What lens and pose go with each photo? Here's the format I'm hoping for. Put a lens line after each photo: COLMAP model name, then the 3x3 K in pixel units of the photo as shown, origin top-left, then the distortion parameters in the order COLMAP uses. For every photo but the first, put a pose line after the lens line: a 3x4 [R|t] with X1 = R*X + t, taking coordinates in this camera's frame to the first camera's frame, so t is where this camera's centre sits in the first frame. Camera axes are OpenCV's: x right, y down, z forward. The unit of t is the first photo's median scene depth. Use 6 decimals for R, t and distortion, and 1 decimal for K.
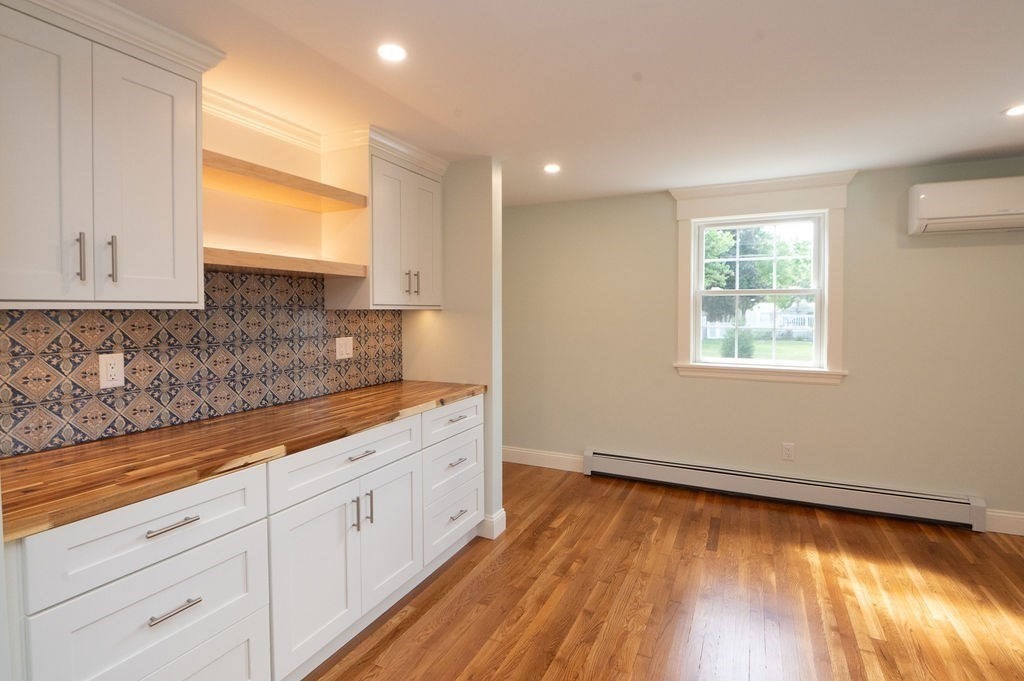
lens RADIAL K [[489.5, 0, 514.1], [0, 489.5, 322.5], [0, 0, 1]] dist [-0.015724, -0.000399]
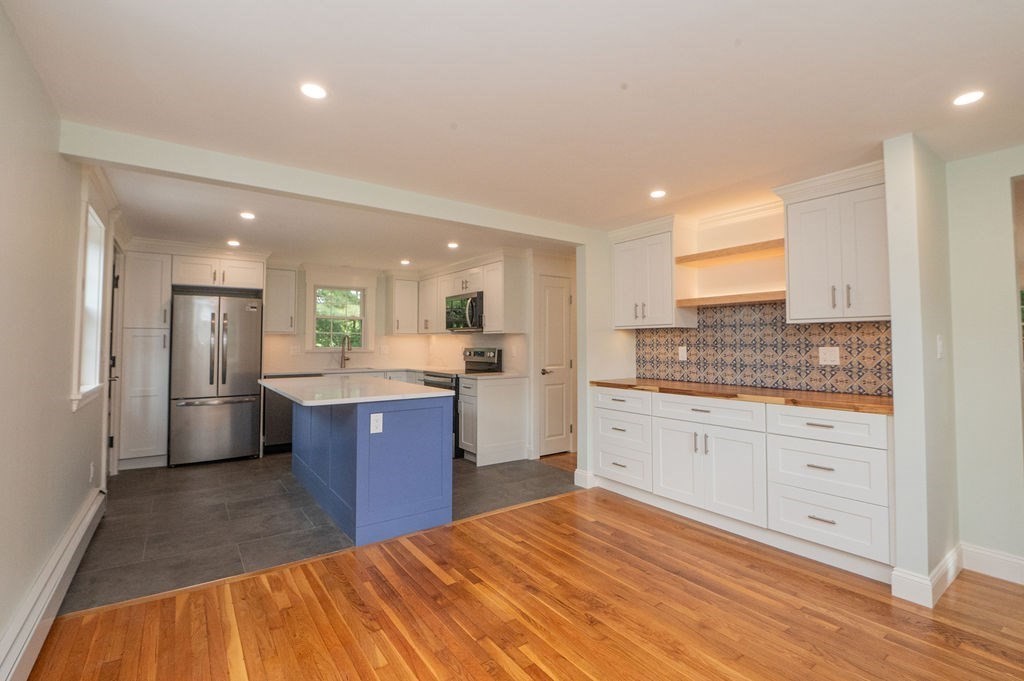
lens RADIAL K [[463.9, 0, 511.2], [0, 463.9, 325.6], [0, 0, 1]] dist [-0.019169, -0.000548]
pose [[-0.479463, -0.032592, -0.876956, 1.336783], [-0.021193, 0.999449, -0.025557, 0.030327], [0.877306, 0.006331, -0.479890, 1.115636]]
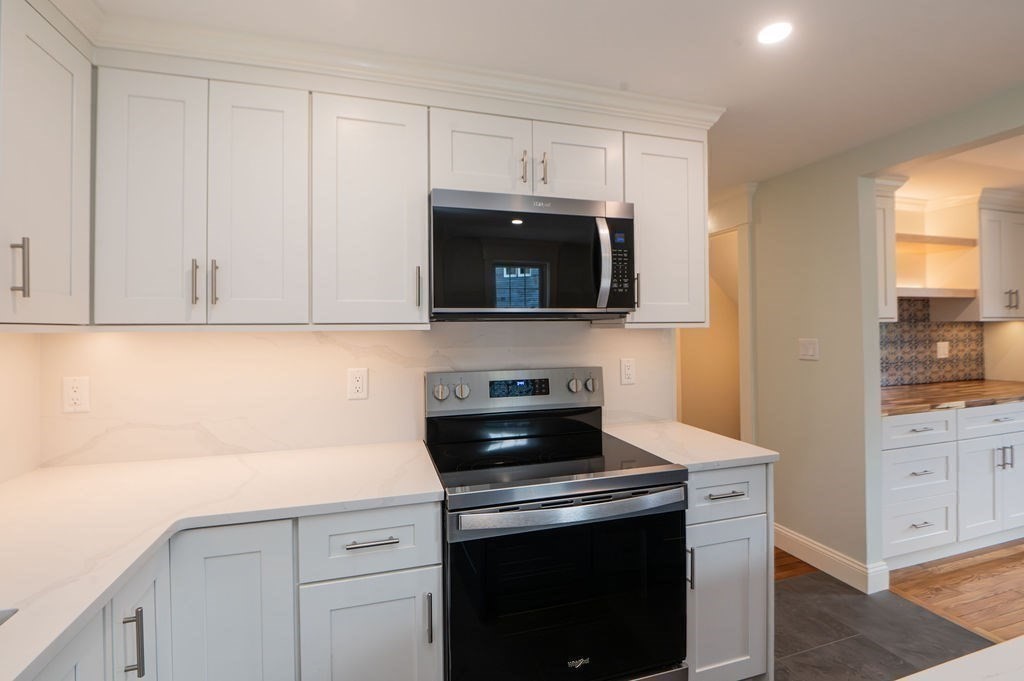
lens RADIAL K [[463.9, 0, 511.2], [0, 463.9, 325.6], [0, 0, 1]] dist [-0.019169, -0.000548]
pose [[0.673911, -0.010982, -0.738731, -0.285516], [-0.007924, 0.999725, -0.022091, 0.028326], [0.738770, 0.020741, 0.673638, -0.967332]]
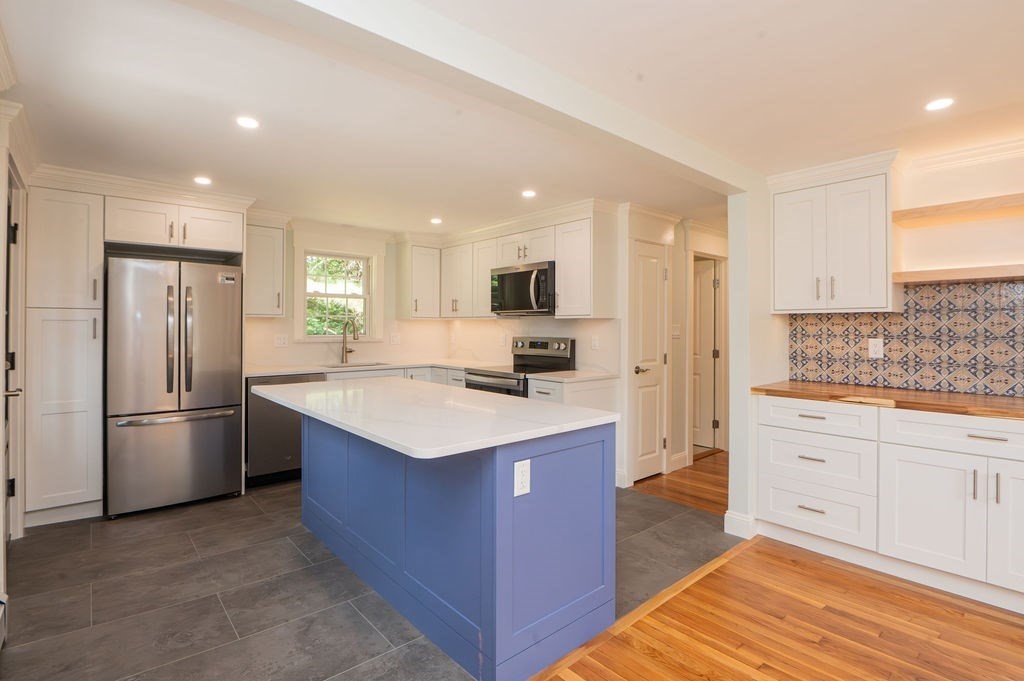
lens RADIAL K [[492.7, 0, 512.3], [0, 492.7, 325.2], [0, 0, 1]] dist [-0.020781, -0.000111]
pose [[-0.396117, -0.005294, -0.918185, 1.077818], [-0.026081, 0.999645, 0.005488, 0.033428], [0.917830, 0.026121, -0.396114, 0.399812]]
